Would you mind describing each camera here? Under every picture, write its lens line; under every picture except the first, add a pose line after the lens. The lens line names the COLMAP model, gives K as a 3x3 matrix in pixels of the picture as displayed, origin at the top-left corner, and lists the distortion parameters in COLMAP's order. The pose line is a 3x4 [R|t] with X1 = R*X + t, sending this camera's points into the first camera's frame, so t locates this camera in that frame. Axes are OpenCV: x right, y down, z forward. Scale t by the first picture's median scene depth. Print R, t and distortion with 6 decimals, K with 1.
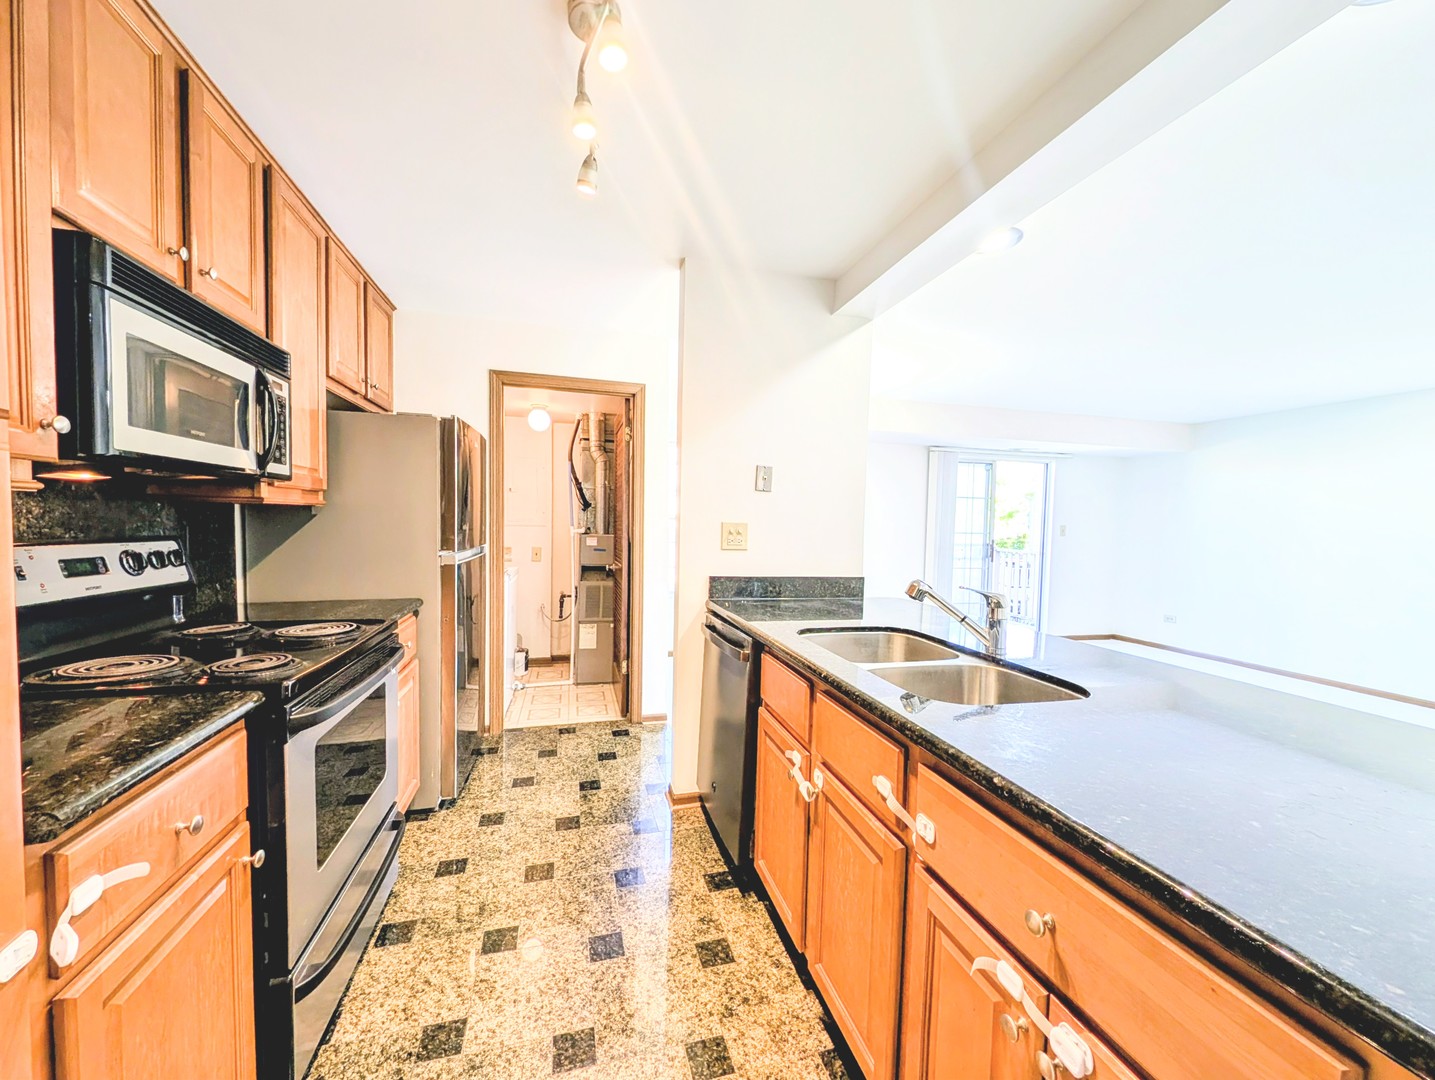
lens RADIAL K [[542.7, 0, 713.0], [0, 542.7, 544.5], [0, 0, 1]] dist [0.002028, 0.000224]
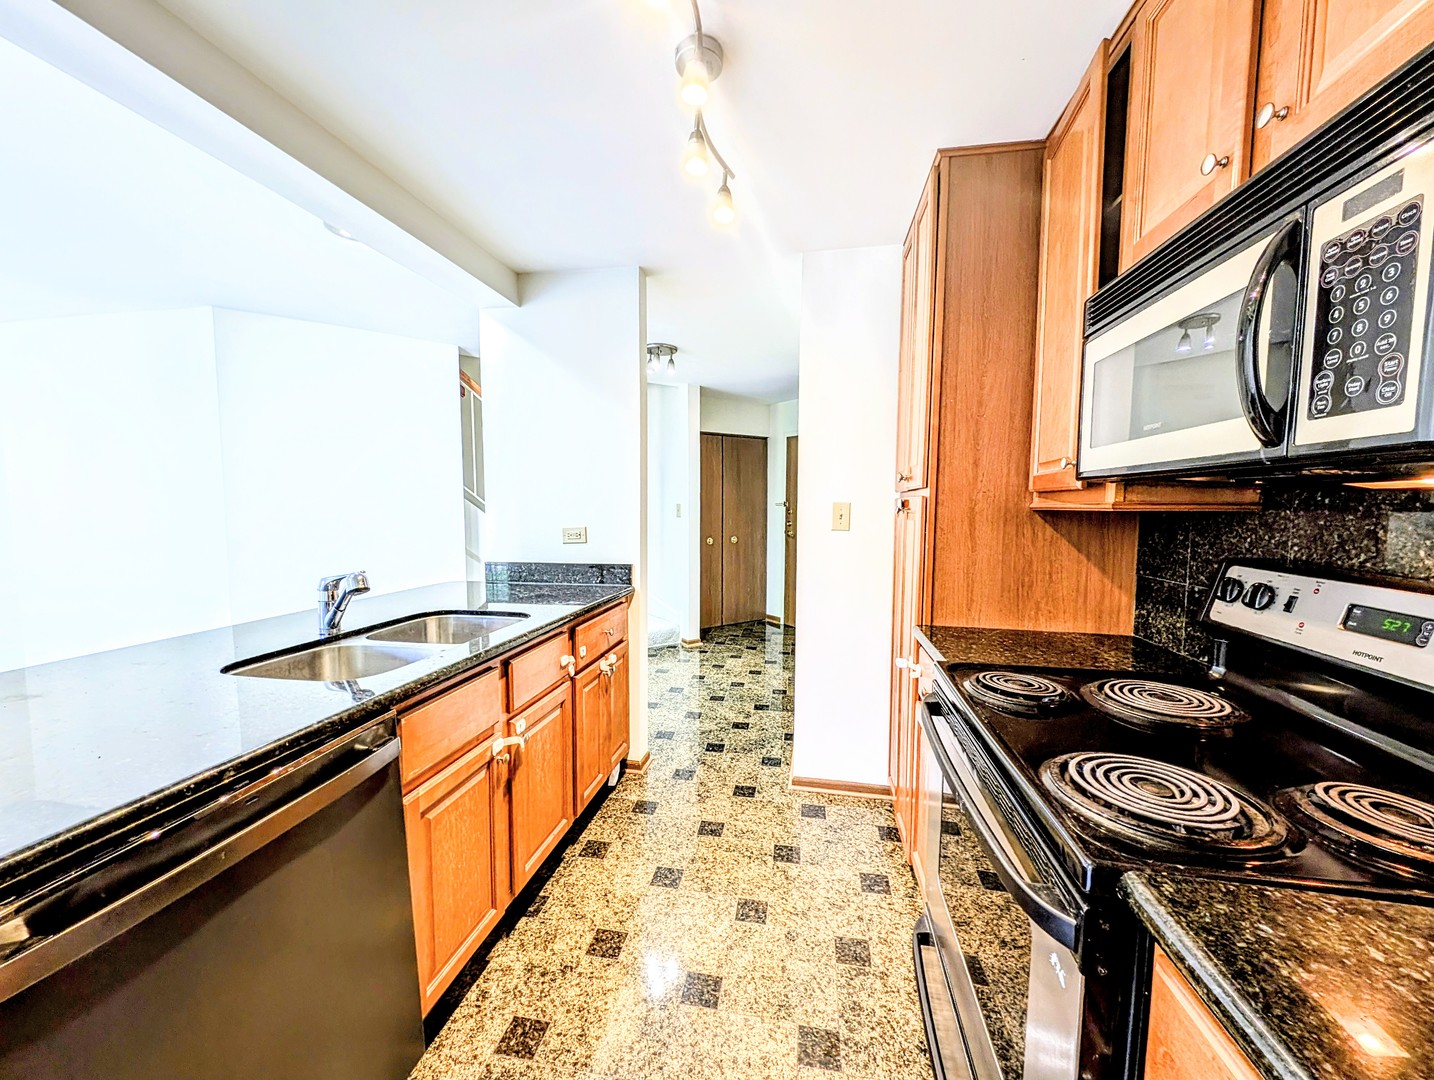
lens RADIAL K [[542.4, 0, 712.5], [0, 542.4, 544.5], [0, 0, 1]] dist [0.002028, 0.000224]
pose [[-0.900469, -0.056610, 0.431220, -0.358086], [-0.005128, 0.992806, 0.119626, -0.060516], [-0.434889, 0.105508, -0.894281, 0.961307]]
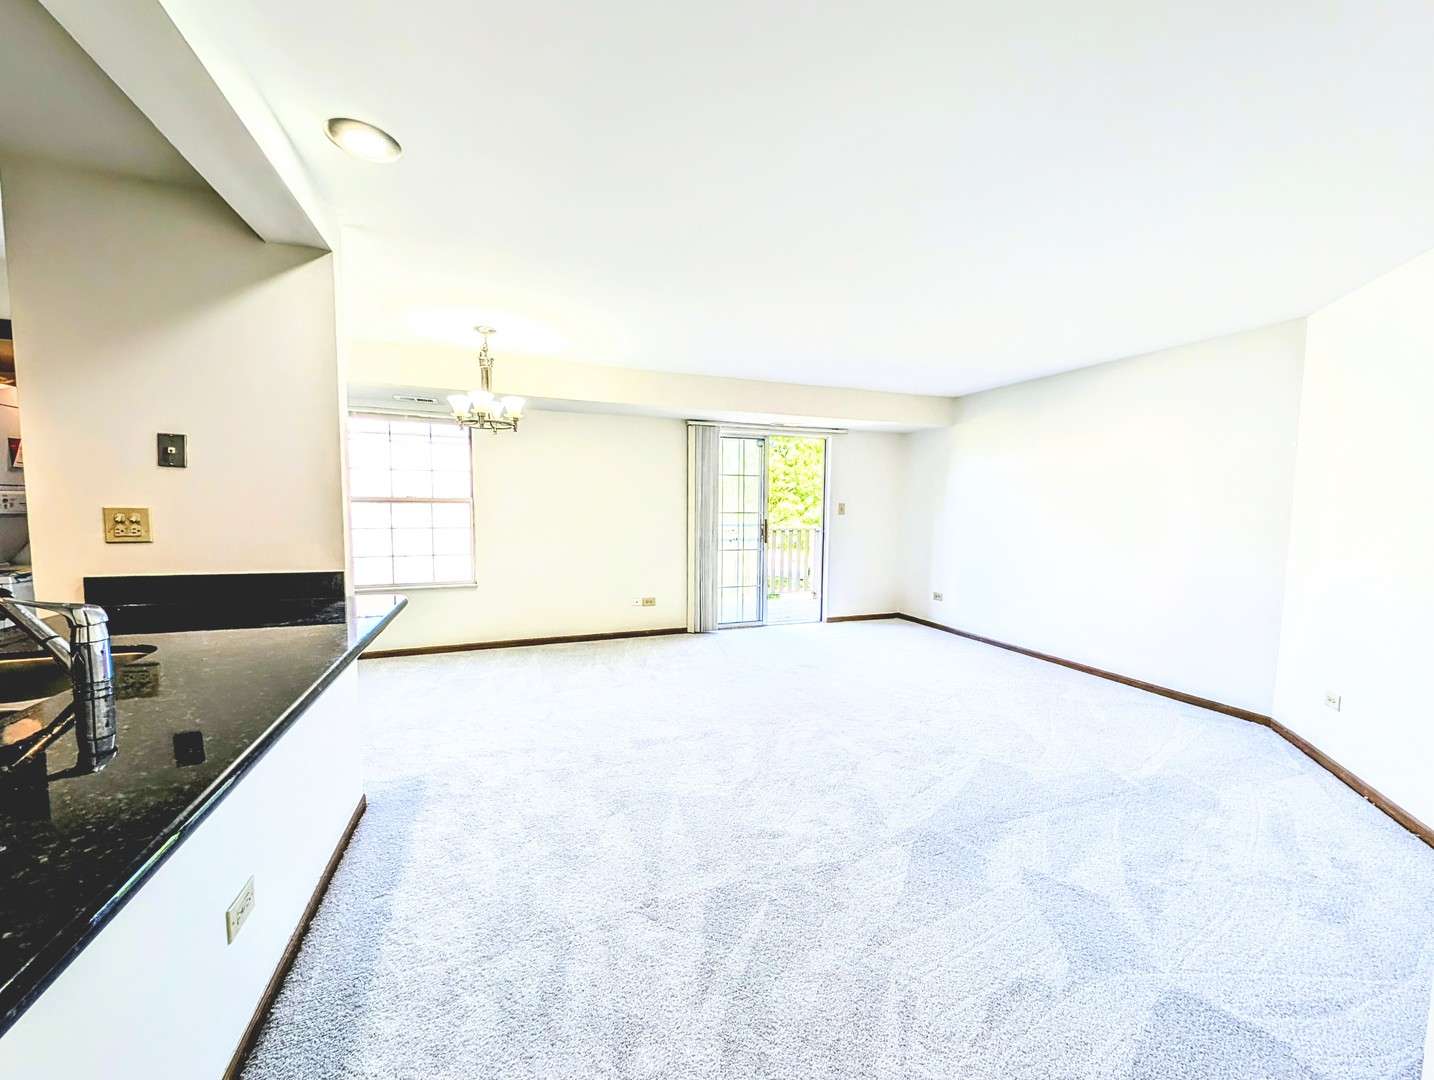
lens RADIAL K [[542.4, 0, 712.5], [0, 542.4, 544.5], [0, 0, 1]] dist [0.002028, 0.000224]
pose [[0.994212, -0.021430, 0.105278, 0.768565], [0.017790, 0.999215, 0.035391, -0.000651], [-0.105953, -0.033313, 0.993813, 0.148057]]
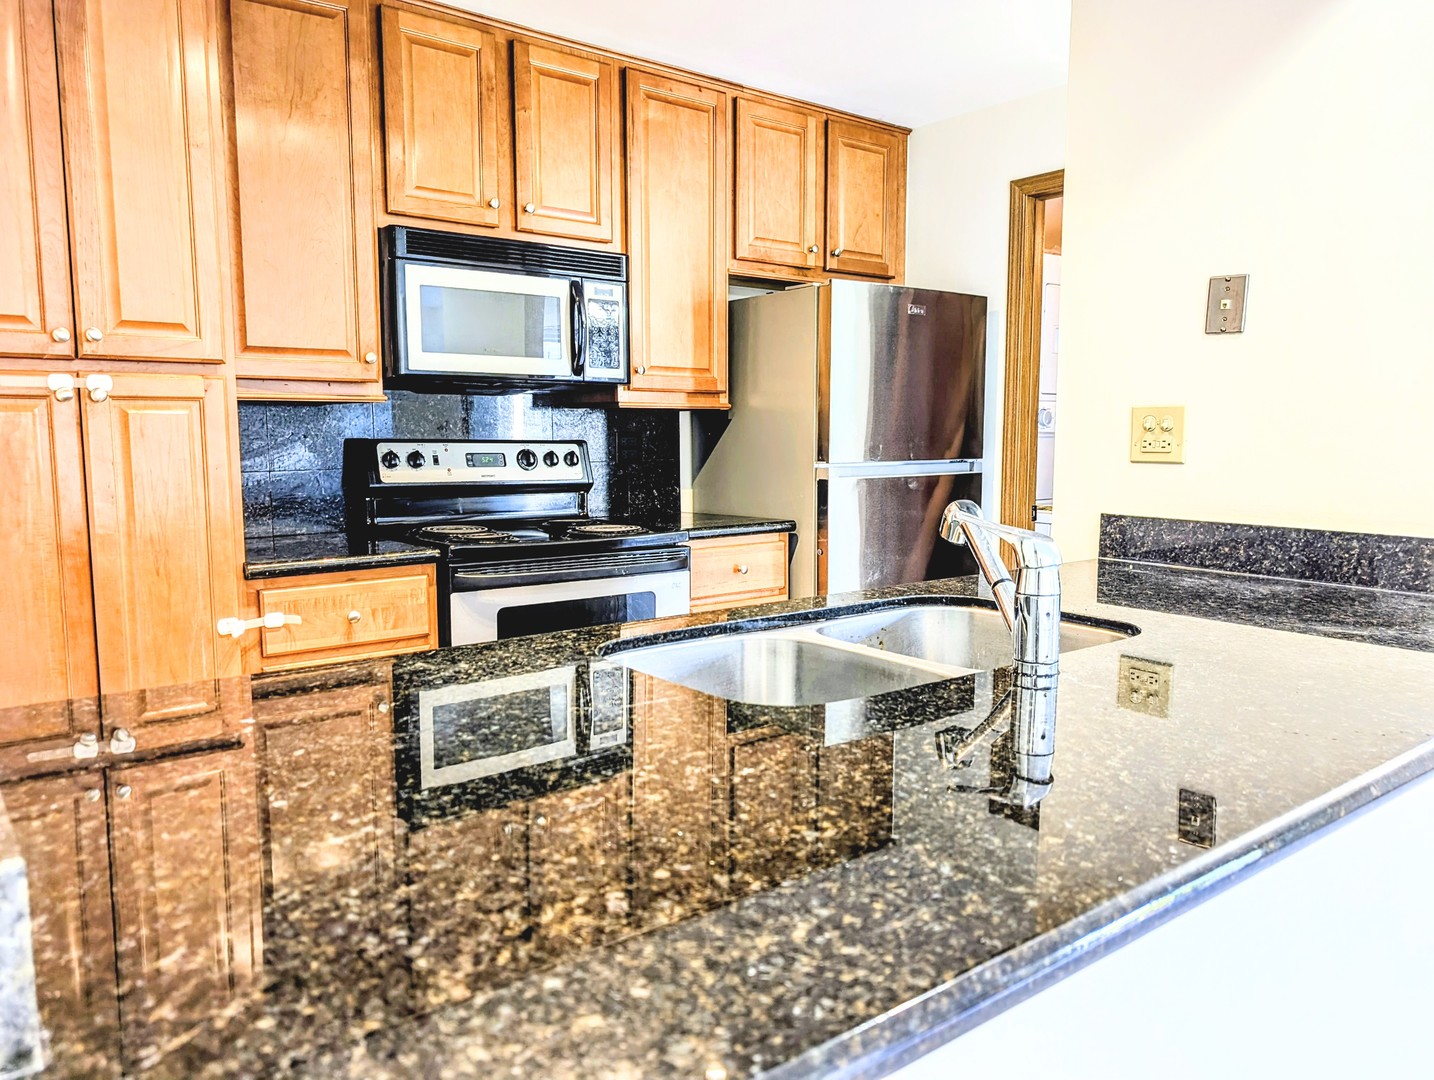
lens RADIAL K [[1017.3, 0, 719.4], [0, 1017.3, 550.3], [0, 0, 1]] dist [0.000118, 0.000227]
pose [[0.386956, 0.081787, -0.918464, 0.712376], [-0.031202, 0.996650, 0.075603, 0.029094], [0.921570, -0.000597, 0.388212, 0.291208]]
